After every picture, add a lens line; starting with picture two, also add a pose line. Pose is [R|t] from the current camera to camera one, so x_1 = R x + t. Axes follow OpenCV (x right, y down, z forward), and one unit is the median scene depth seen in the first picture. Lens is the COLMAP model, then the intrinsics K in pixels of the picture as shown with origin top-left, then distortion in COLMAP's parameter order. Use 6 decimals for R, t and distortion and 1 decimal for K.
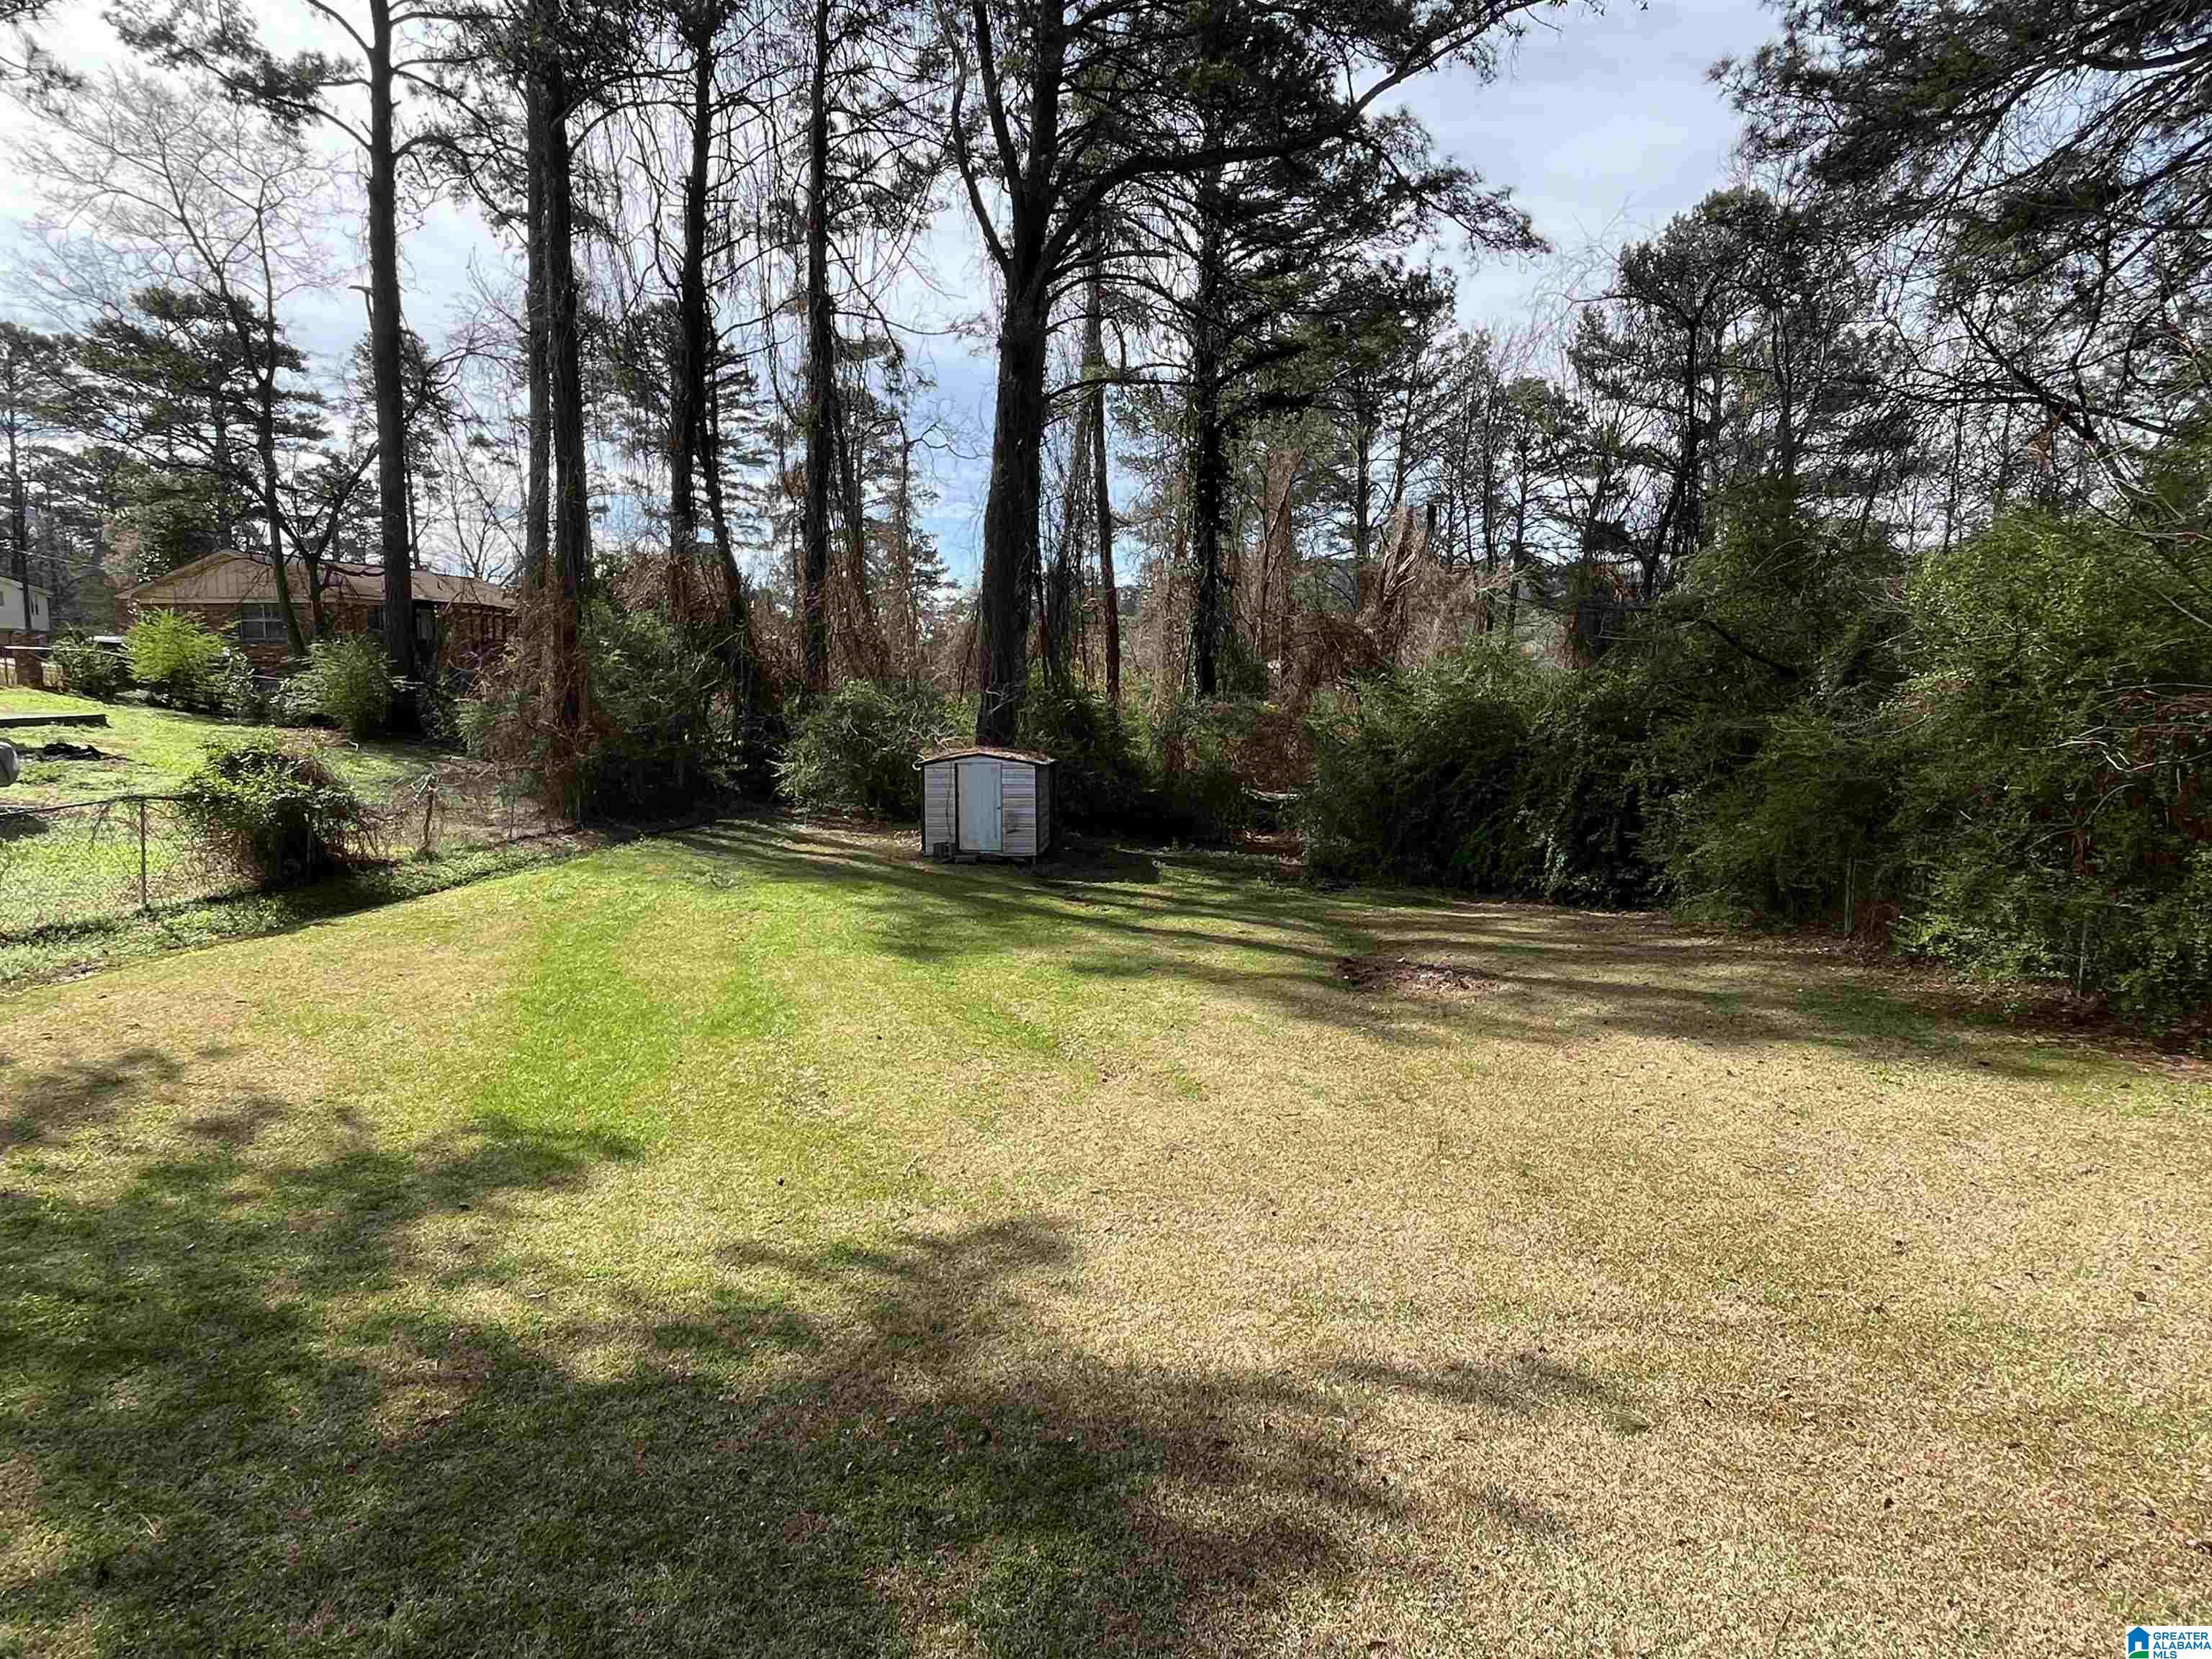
lens RADIAL K [[1252.9, 0, 1107.4], [0, 1252.9, 817.4], [0, 0, 1]] dist [0.001359, -0.004047]
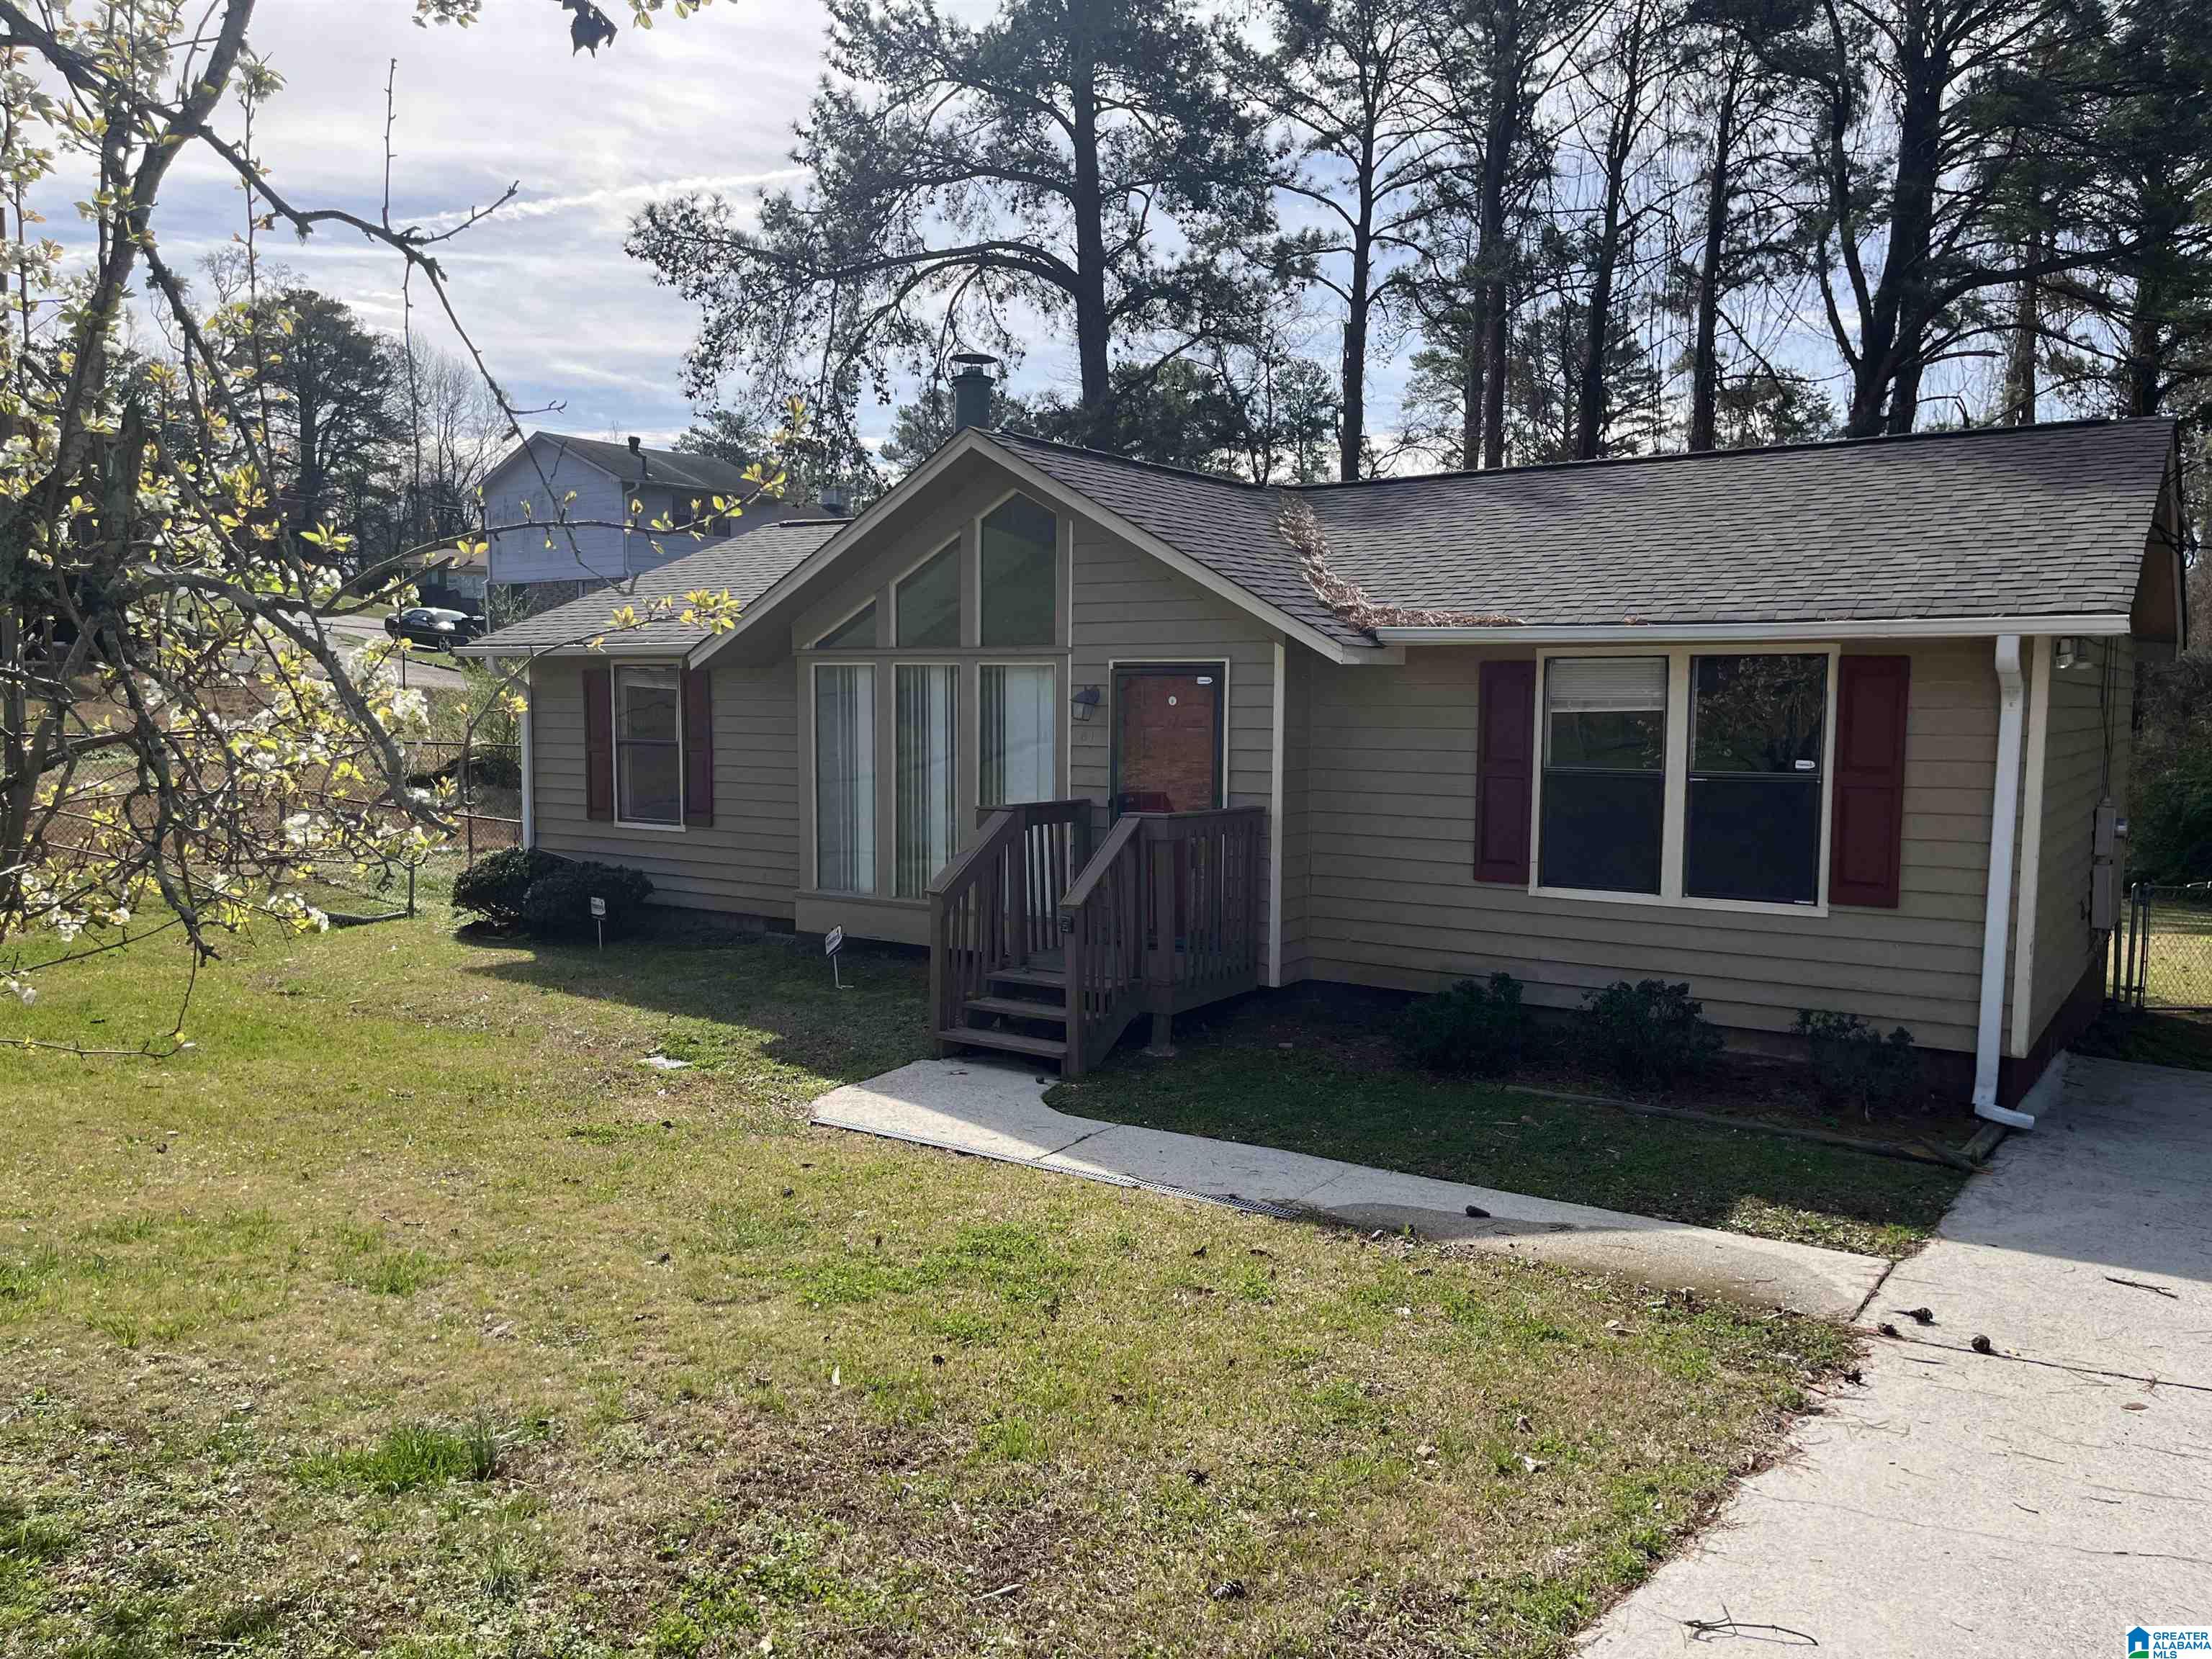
lens RADIAL K [[1641.9, 0, 1106.0], [0, 1641.9, 829.5], [0, 0, 1]] dist [0.052114, -0.067615]
pose [[0.830367, 0.050441, -0.554930, 0.163528], [-0.071122, 0.997343, -0.015769, 0.053211], [0.552660, 0.052562, 0.831748, -0.489650]]
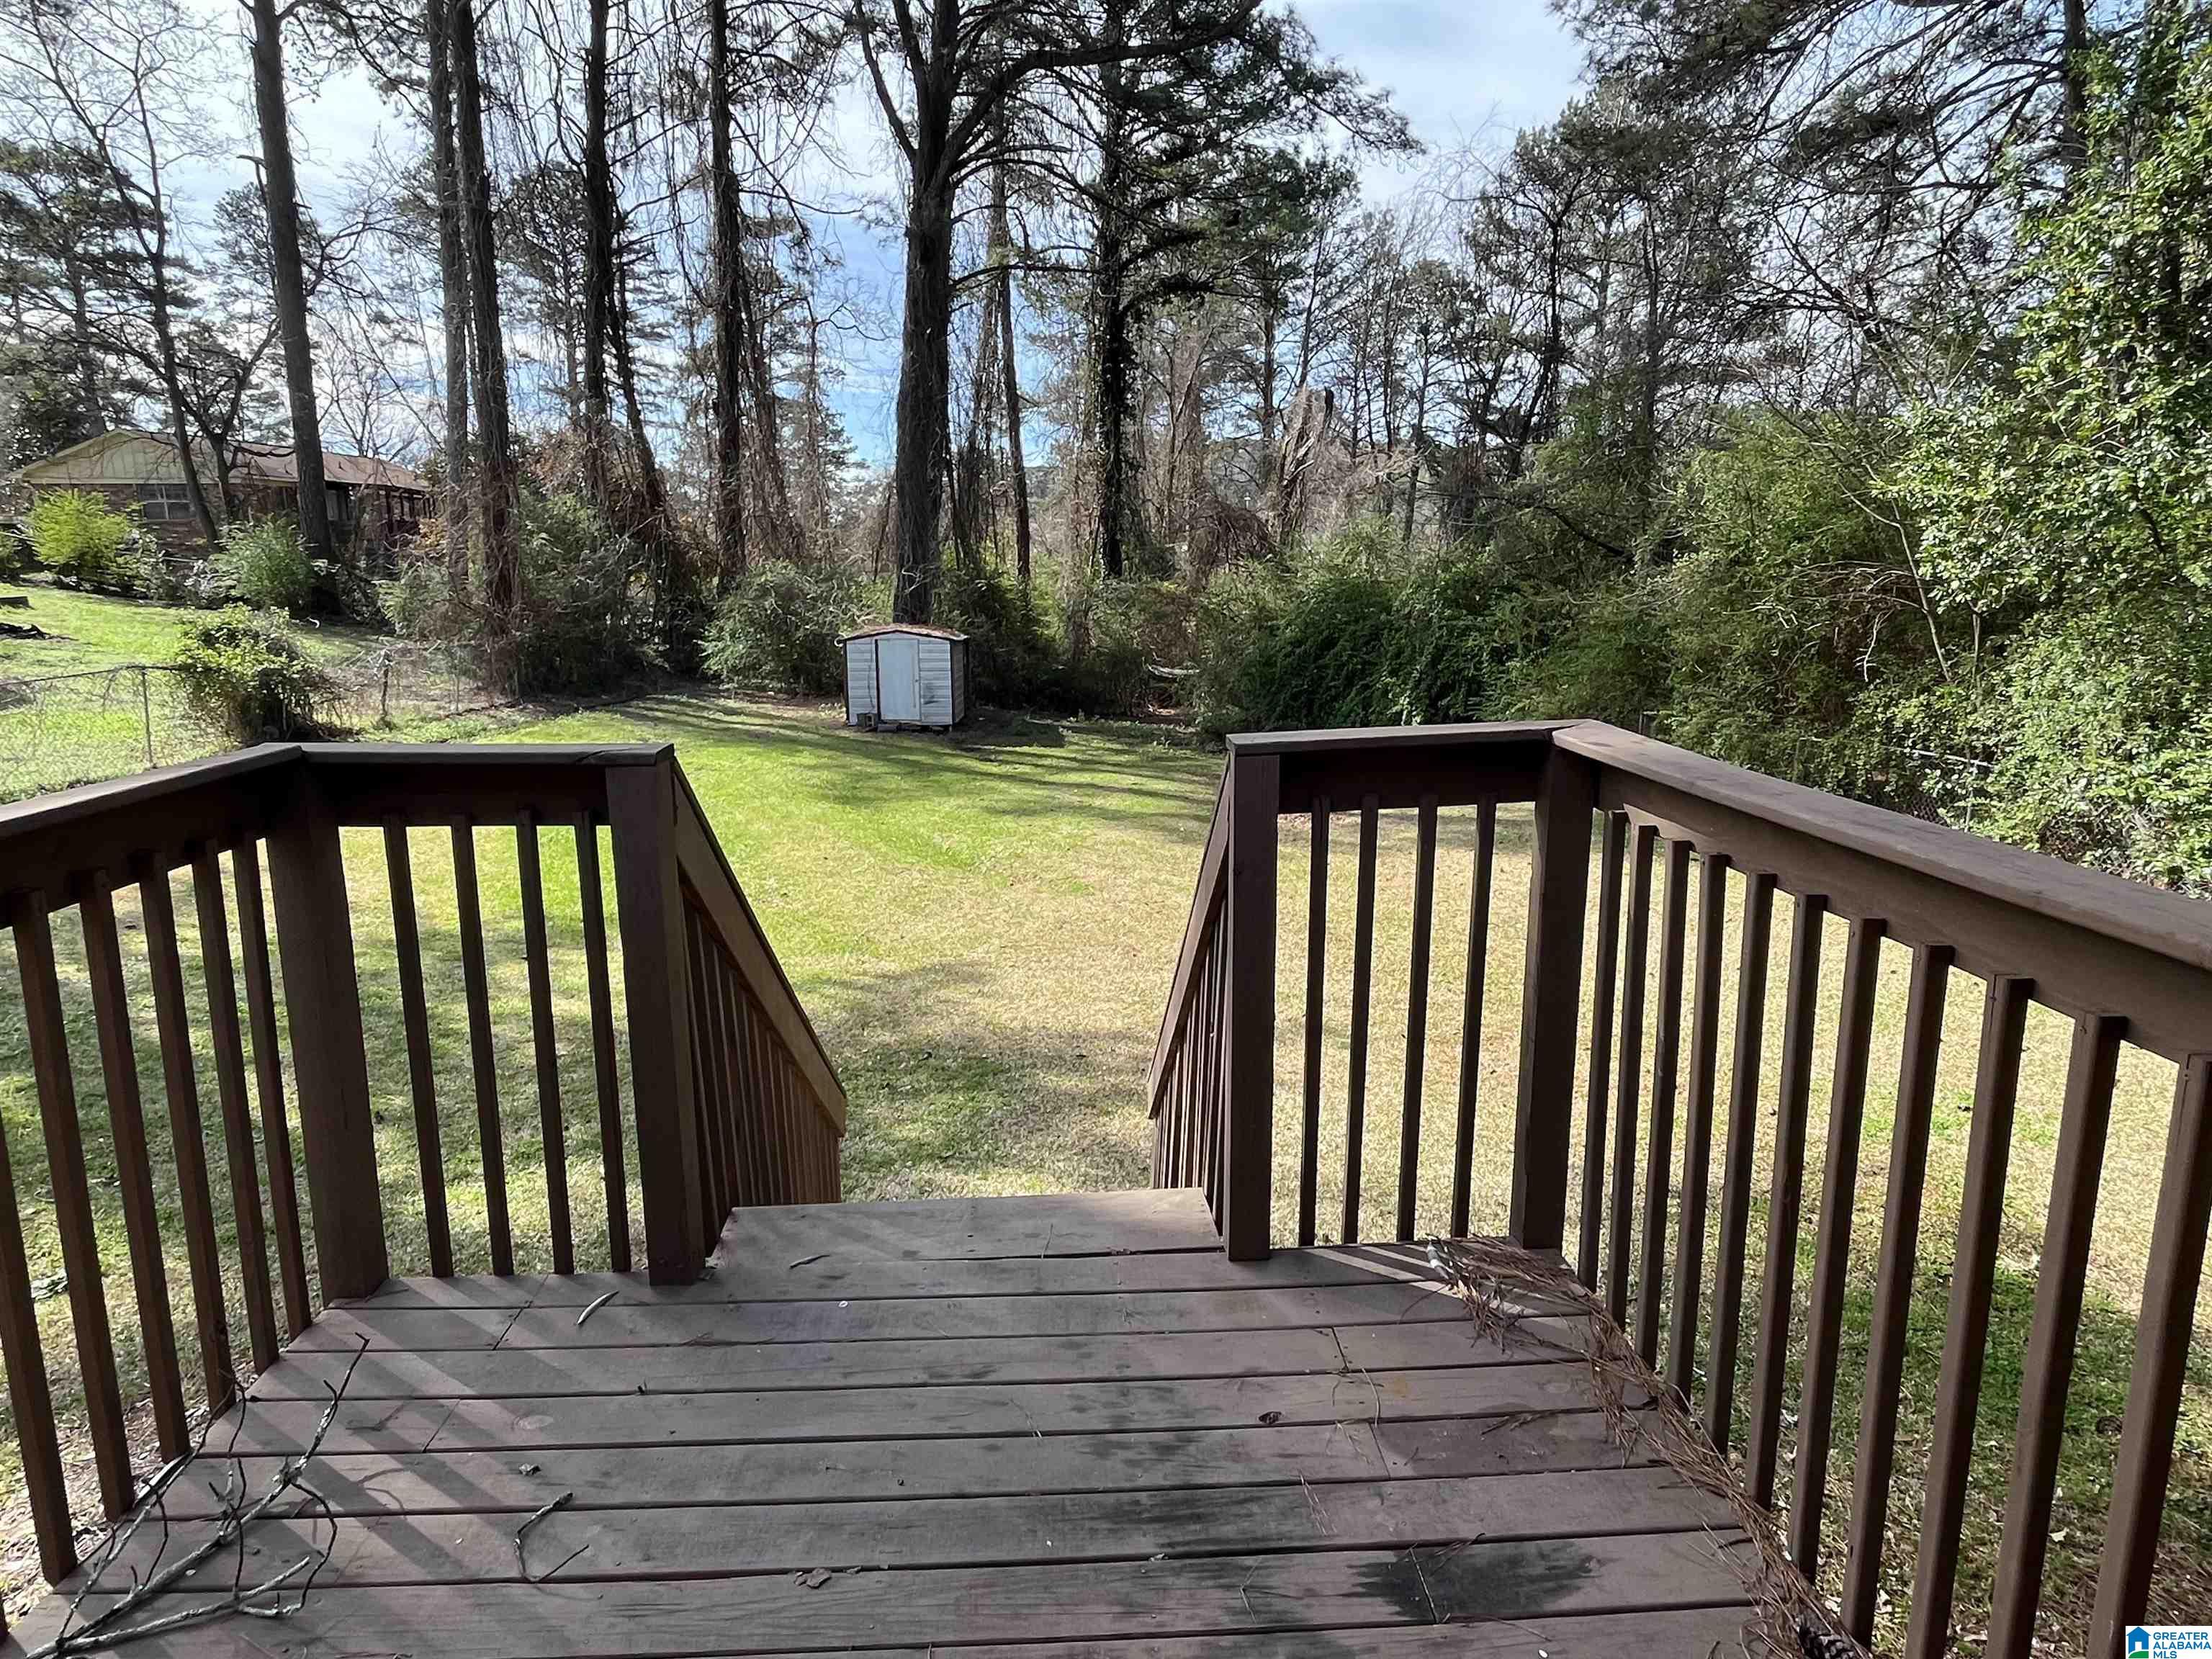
lens RADIAL K [[1252.9, 0, 1107.4], [0, 1252.9, 817.4], [0, 0, 1]] dist [0.001359, -0.004047]
pose [[0.997712, -0.013897, 0.066169, 0.003017], [0.007826, 0.995807, 0.091145, 0.008418], [-0.067158, -0.090419, 0.993637, -0.065537]]
